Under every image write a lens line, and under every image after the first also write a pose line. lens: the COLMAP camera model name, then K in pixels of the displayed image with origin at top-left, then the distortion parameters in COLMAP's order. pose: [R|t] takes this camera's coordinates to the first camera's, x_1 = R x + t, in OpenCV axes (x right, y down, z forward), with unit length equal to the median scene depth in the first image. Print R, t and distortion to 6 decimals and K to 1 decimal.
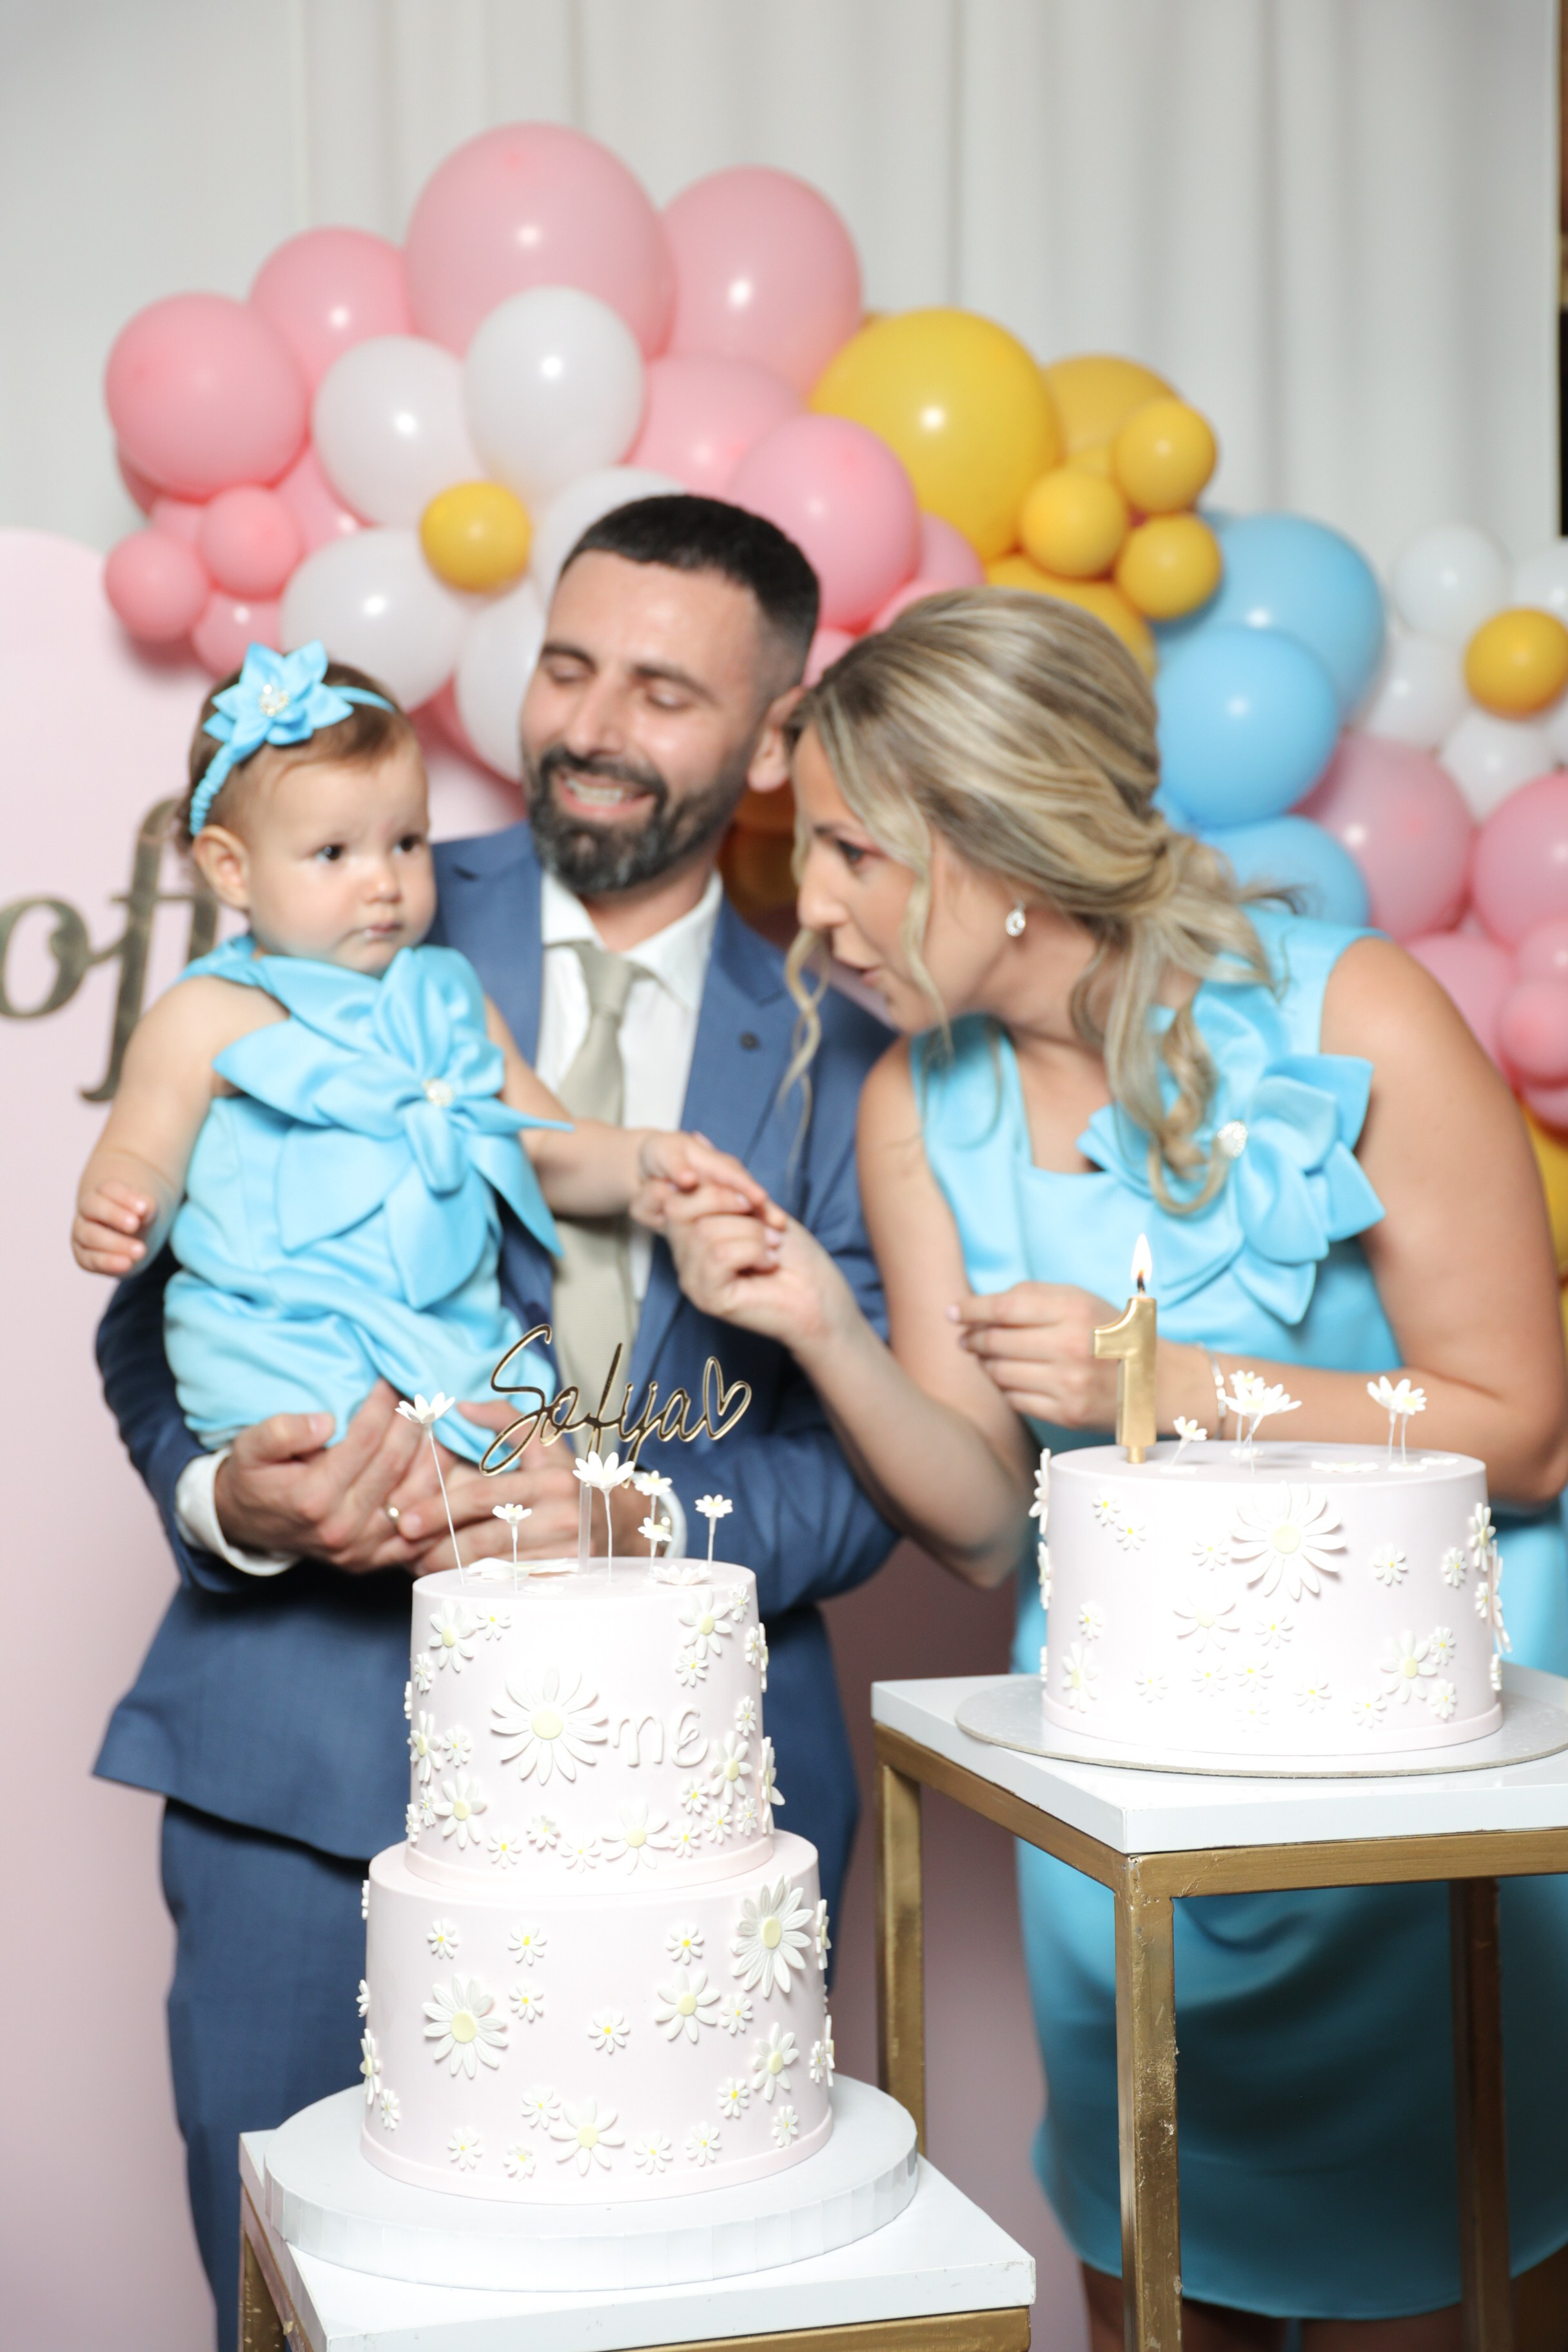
lens RADIAL K [[3425.4, 0, 784.0], [0, 3425.4, 1176.0], [0, 0, 1]] dist [0.148196, 0.123423]
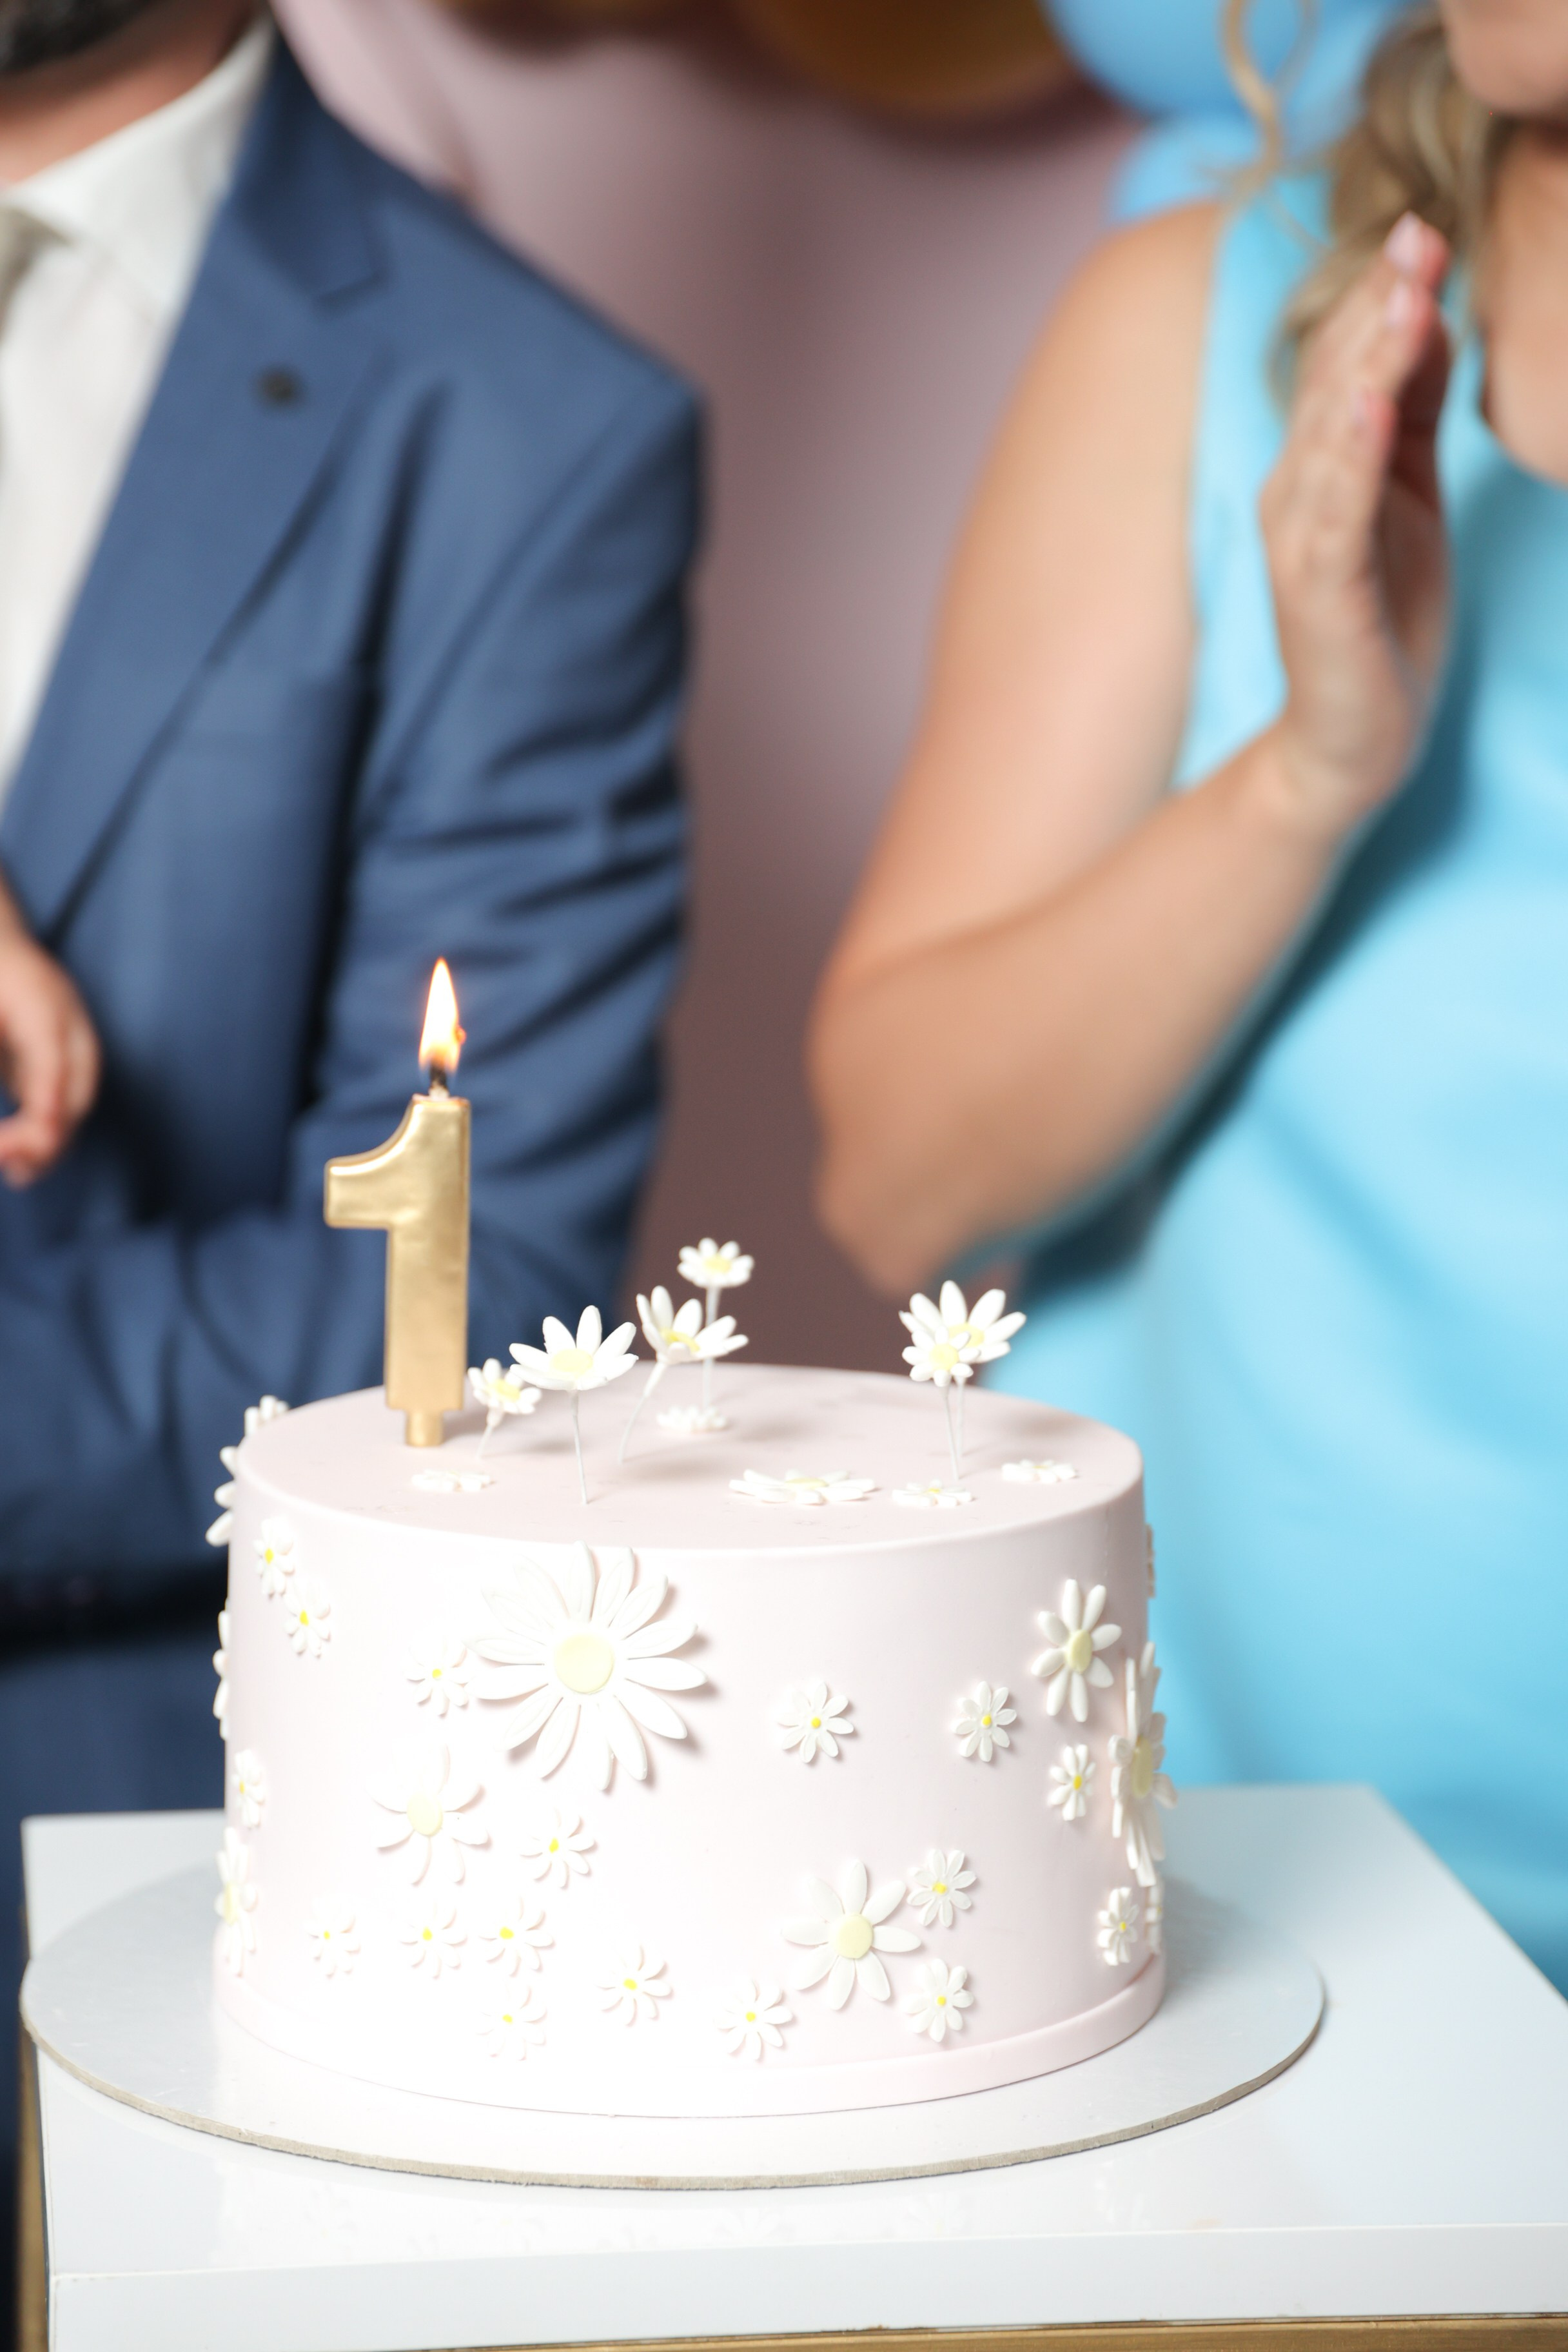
lens RADIAL K [[6292.6, 0, 784.0], [0, 6292.6, 1176.0], [0, 0, 1]] dist [0.468216, 0.435106]
pose [[0.989461, 0.038986, -0.139451, 0.289757], [-0.018814, 0.989523, 0.143144, -0.083999], [0.143570, -0.139012, 0.979828, 0.168217]]
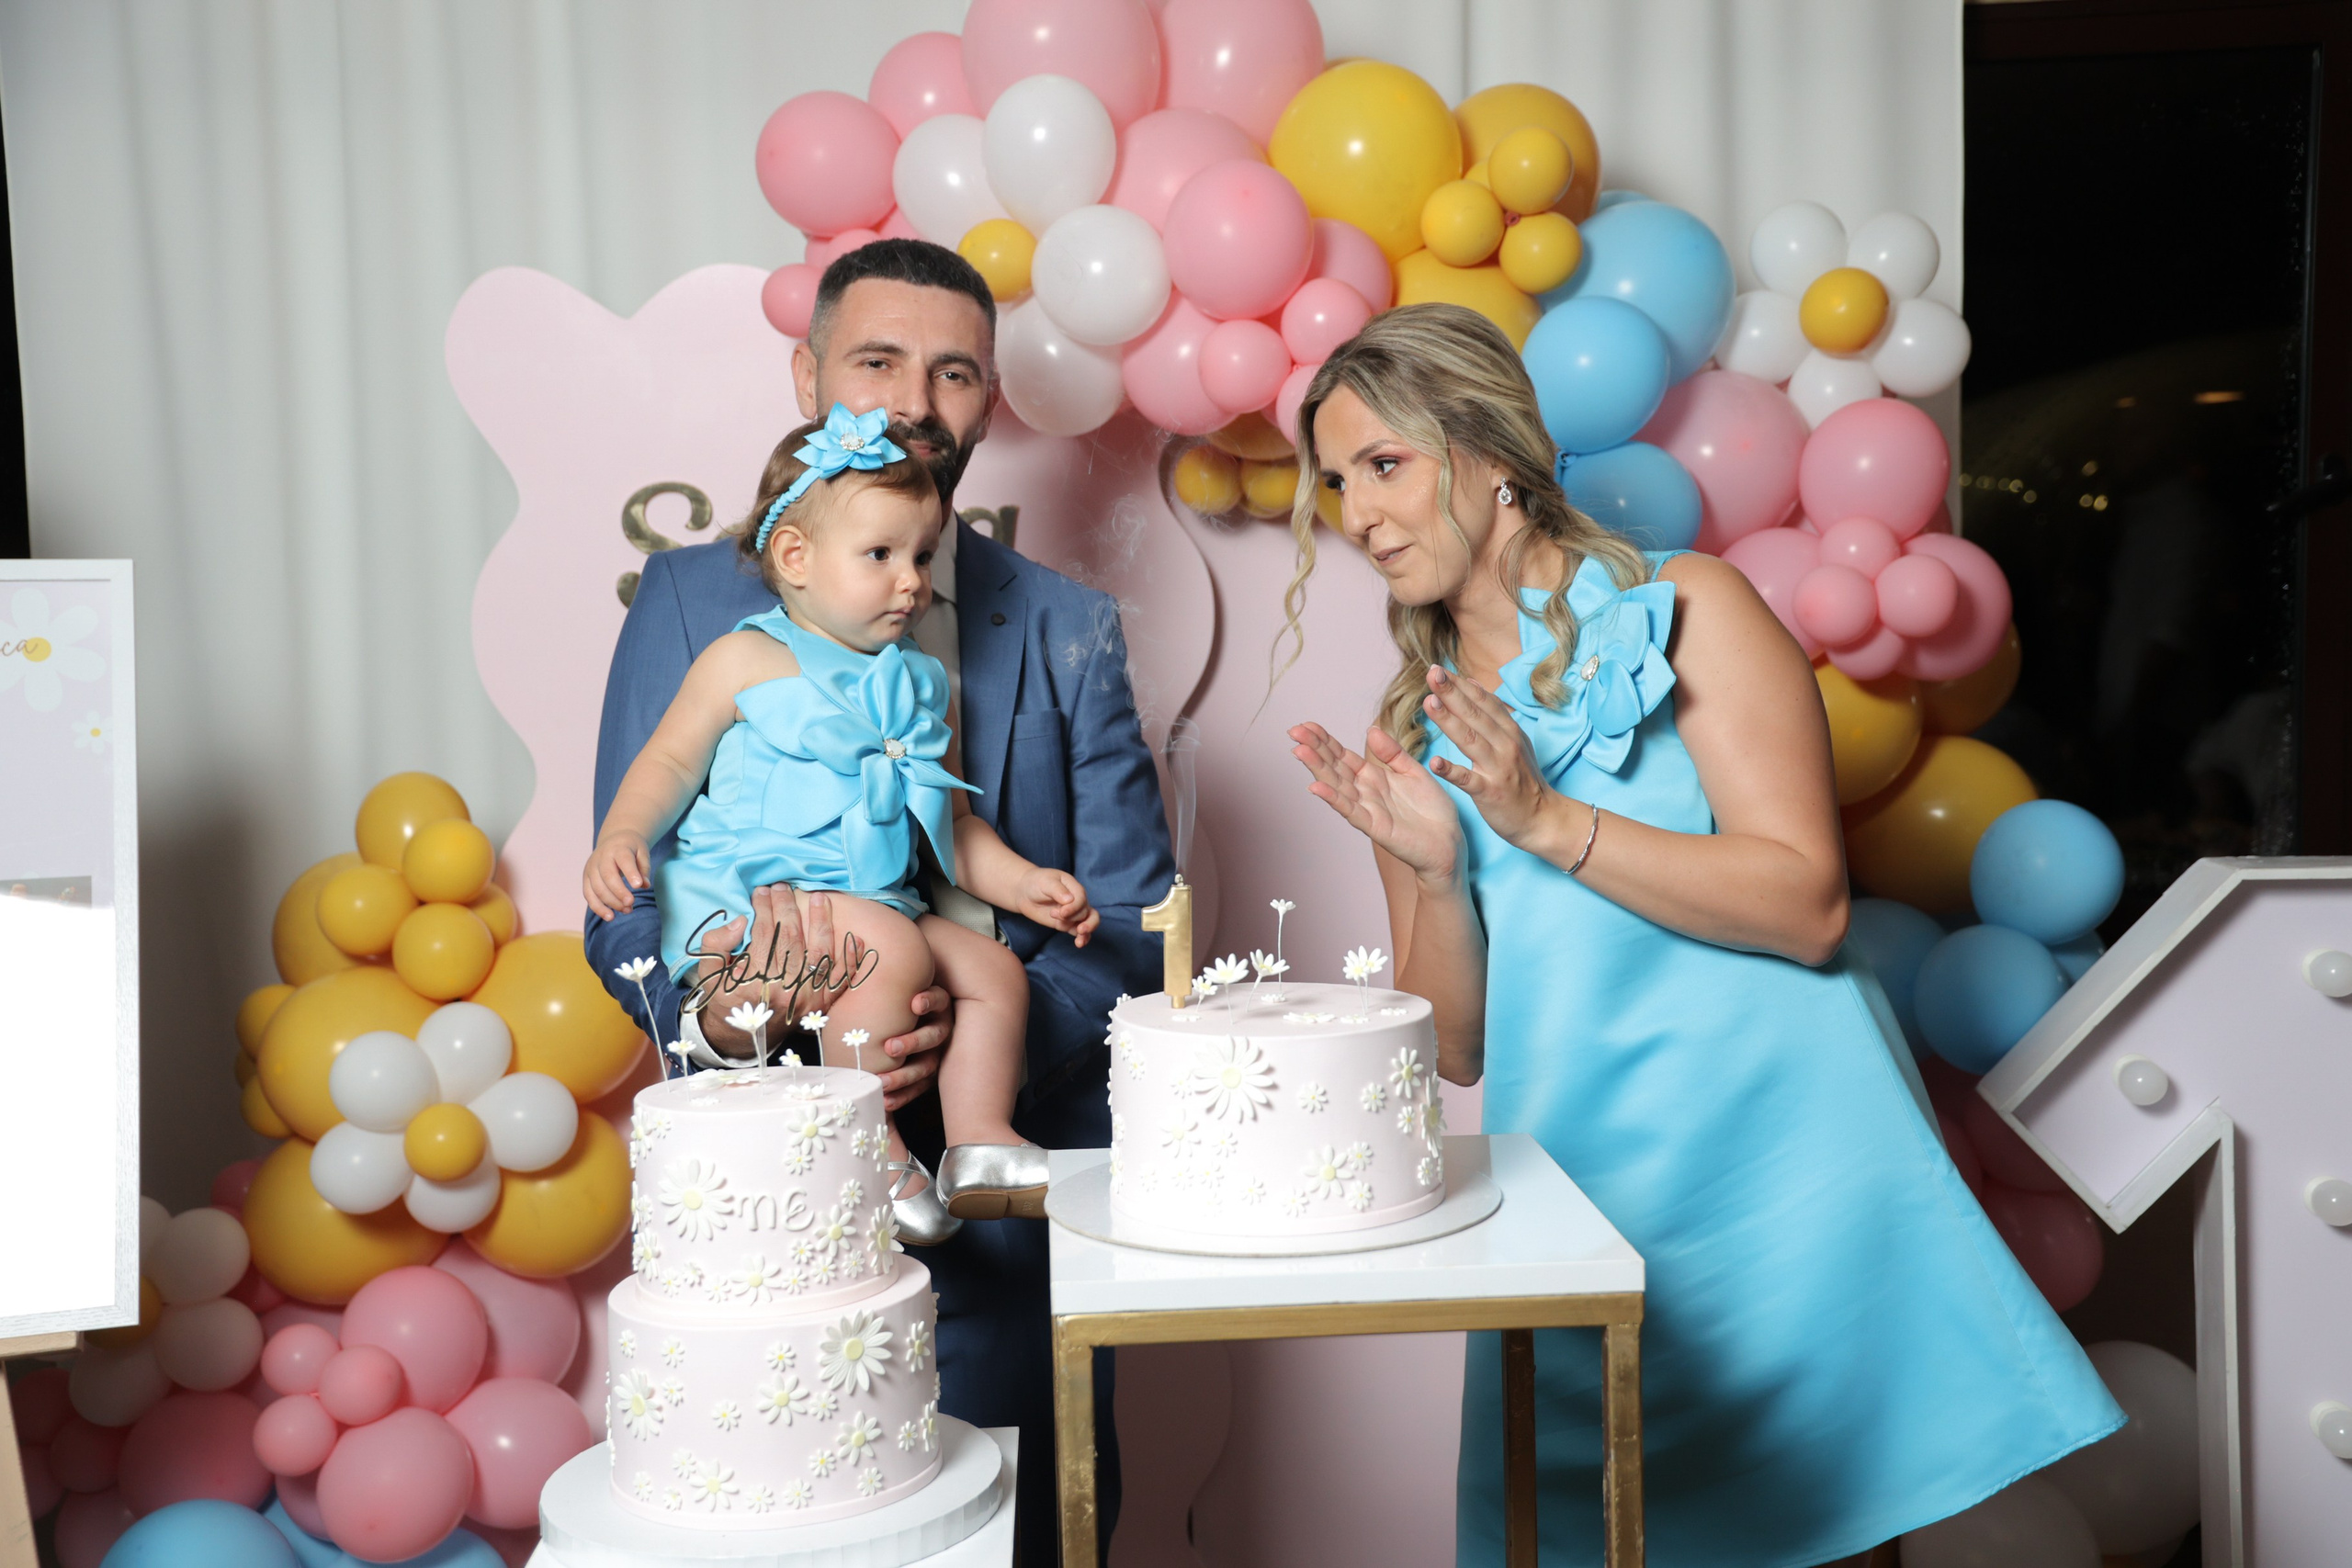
lens RADIAL K [[2531.0, 0, 1182.2], [0, 2531.0, 809.1], [0, 0, 1]] dist [0.025460, 0.185369]
pose [[0.975539, 0.004208, -0.219786, 0.343009], [0.012675, 0.997077, 0.075350, -0.073398], [0.219460, -0.076292, 0.972634, 0.043165]]
